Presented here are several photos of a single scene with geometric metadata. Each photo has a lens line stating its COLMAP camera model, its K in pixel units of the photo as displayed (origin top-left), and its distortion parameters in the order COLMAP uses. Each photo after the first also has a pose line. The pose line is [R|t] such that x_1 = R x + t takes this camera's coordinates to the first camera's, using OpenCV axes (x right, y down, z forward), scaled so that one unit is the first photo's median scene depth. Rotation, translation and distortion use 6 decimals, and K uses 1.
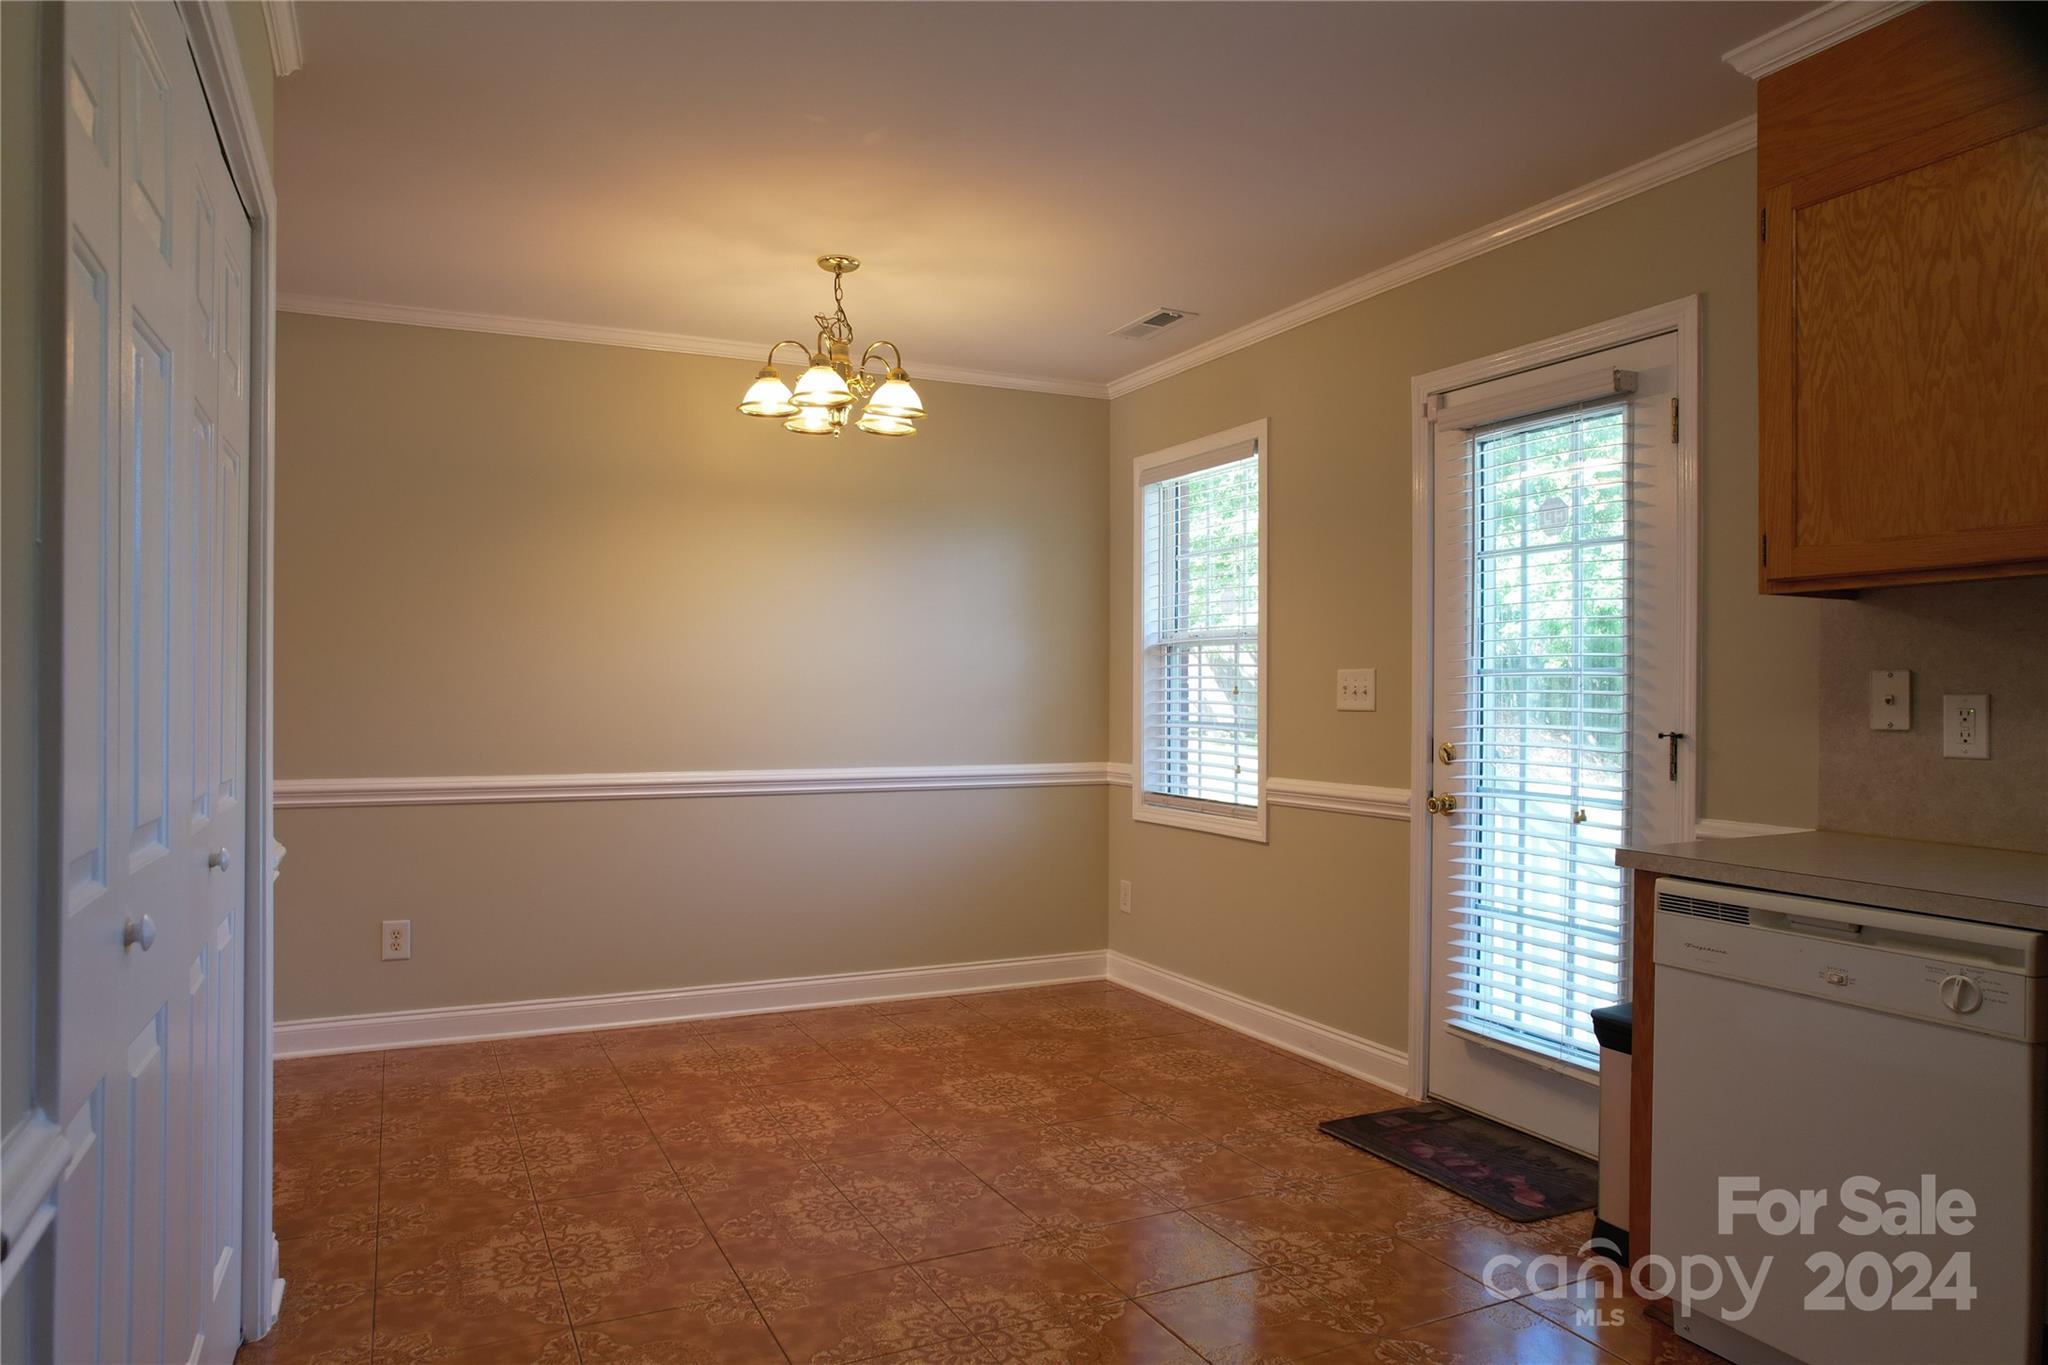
lens RADIAL K [[1319.7, 0, 1018.1], [0, 1319.7, 696.6], [0, 0, 1]] dist [-0.070241, 0.062497]
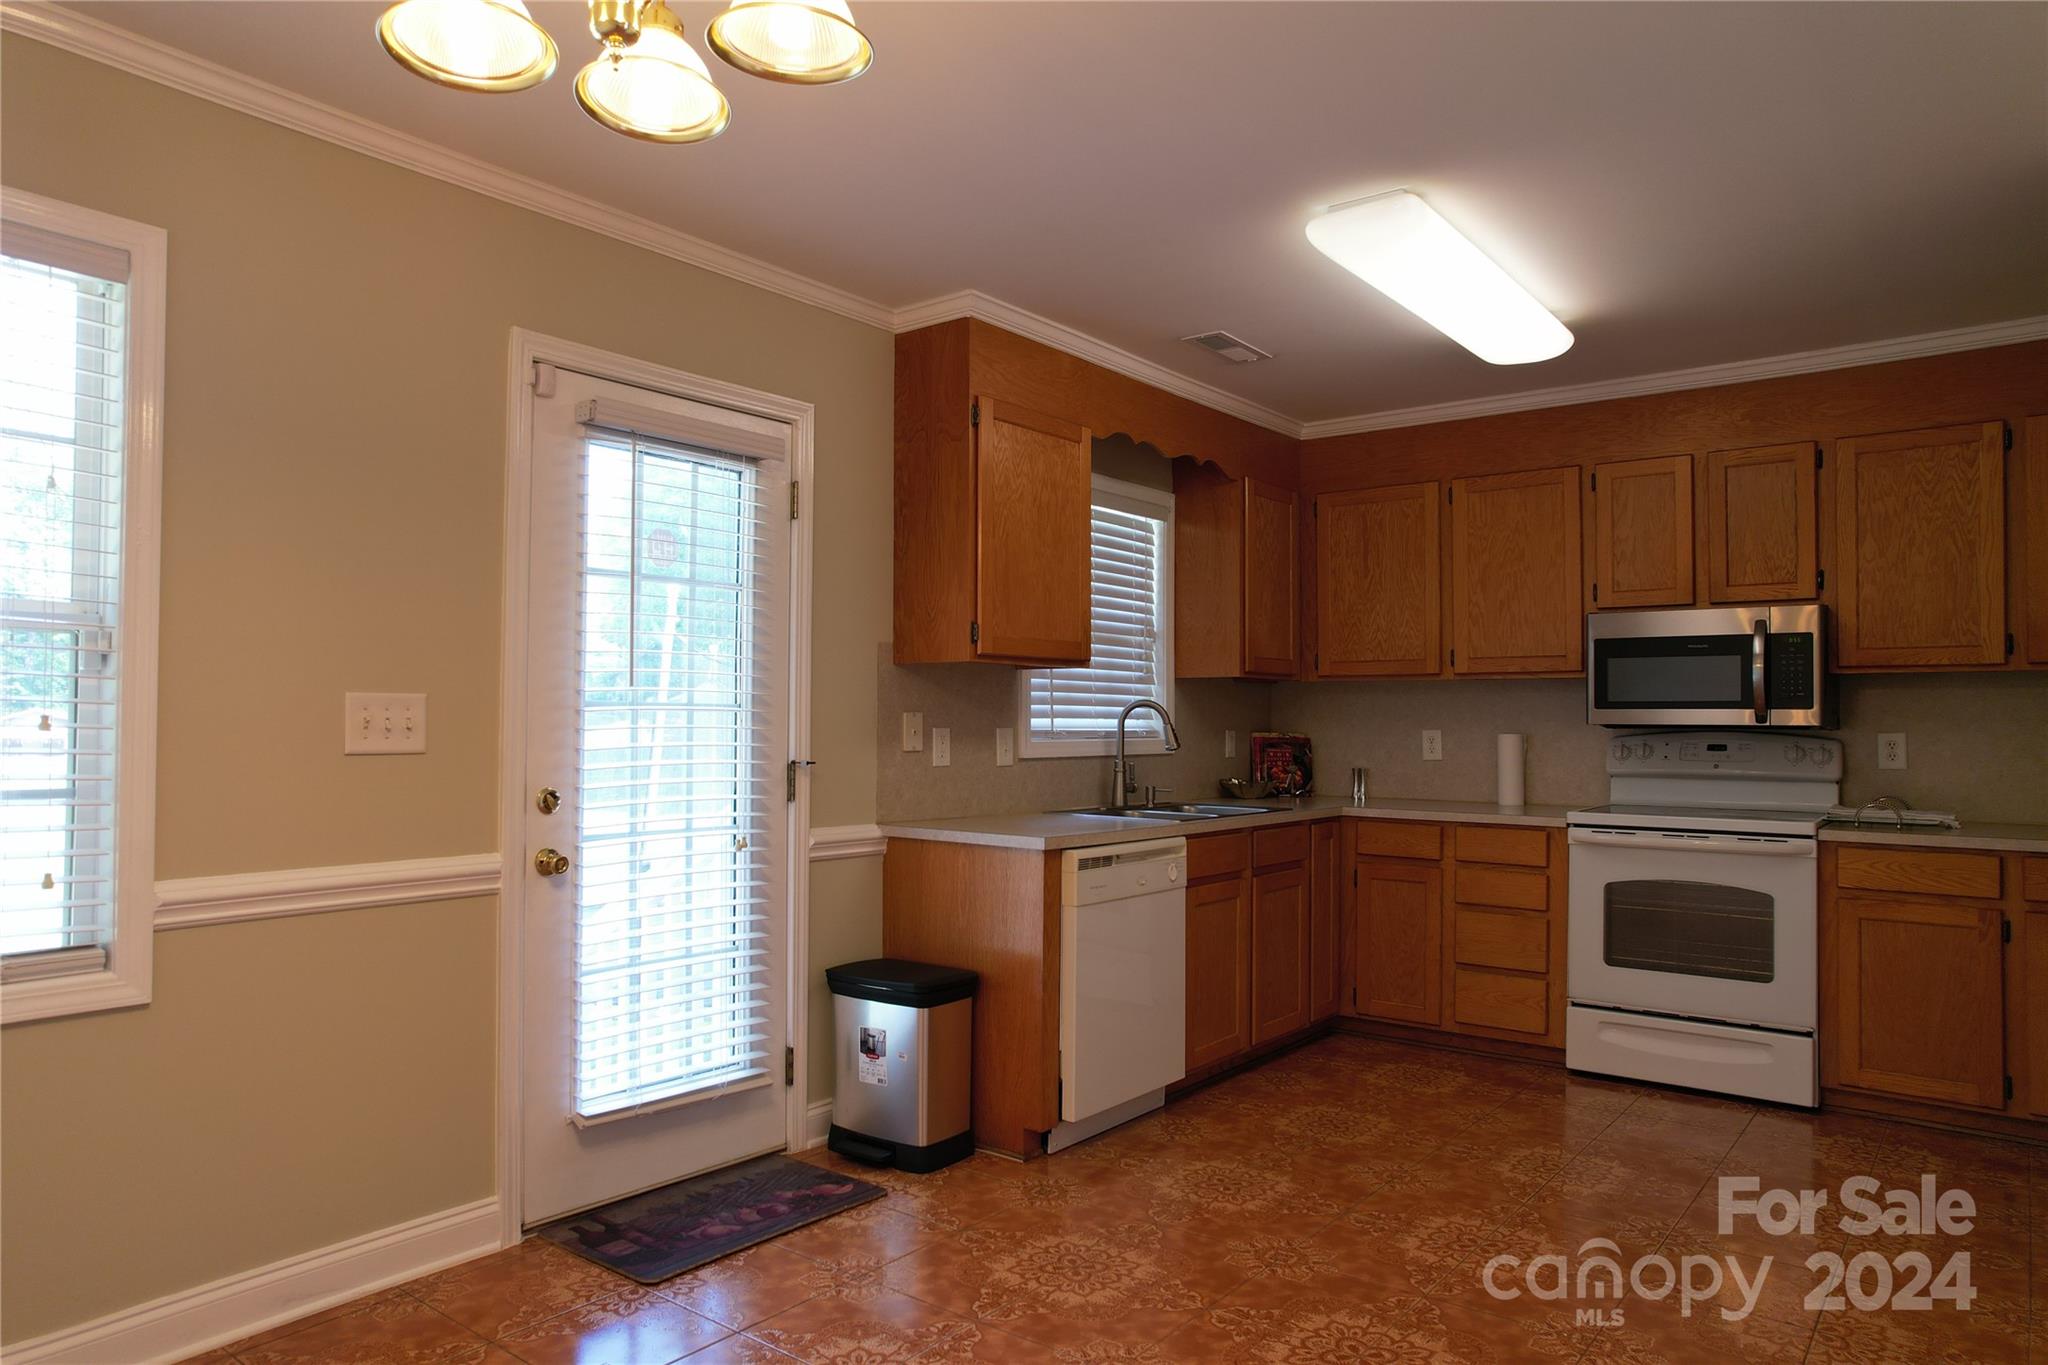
lens RADIAL K [[1312.2, 0, 1013.3], [0, 1312.2, 695.9], [0, 0, 1]] dist [-0.060951, 0.062355]
pose [[-0.435187, 0.012852, 0.900248, -0.616290], [-0.003403, 0.999867, -0.015919, -0.011872], [-0.900334, -0.009992, -0.435086, 1.243212]]
